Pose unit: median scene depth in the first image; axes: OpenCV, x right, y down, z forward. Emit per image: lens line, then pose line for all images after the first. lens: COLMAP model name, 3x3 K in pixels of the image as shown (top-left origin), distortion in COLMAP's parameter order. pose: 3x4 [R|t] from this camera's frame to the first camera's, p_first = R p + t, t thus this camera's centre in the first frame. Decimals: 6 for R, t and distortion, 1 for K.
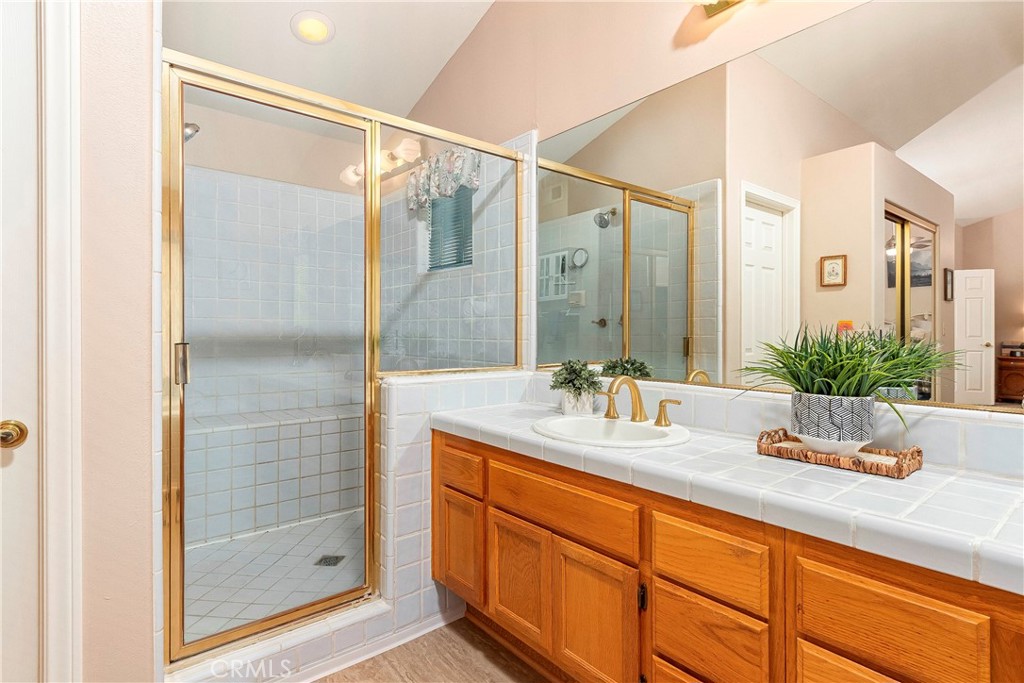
lens RADIAL K [[522.8, 0, 512.2], [0, 522.8, 329.4], [0, 0, 1]] dist [0.000412, 0.000031]
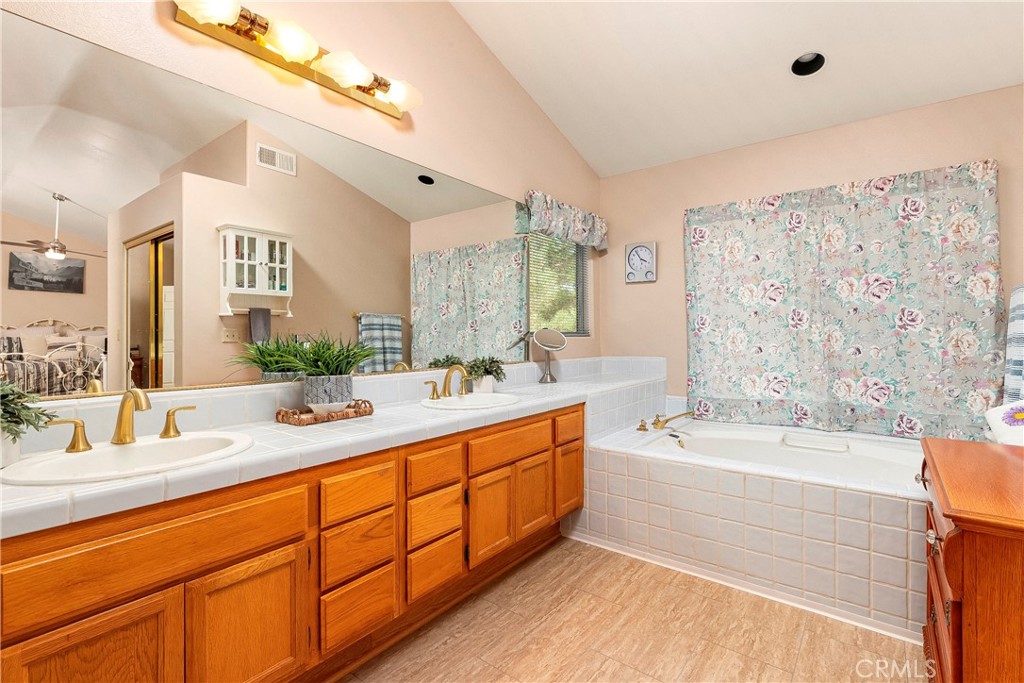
lens RADIAL K [[471.2, 0, 512.0], [0, 471.2, 341.5], [0, 0, 1]] dist [-0.000961, -0.000369]
pose [[-0.228332, -0.011118, 0.973520, -0.900728], [0.001923, 0.999928, 0.011870, 0.008171], [-0.973581, 0.004582, -0.228294, 0.806768]]
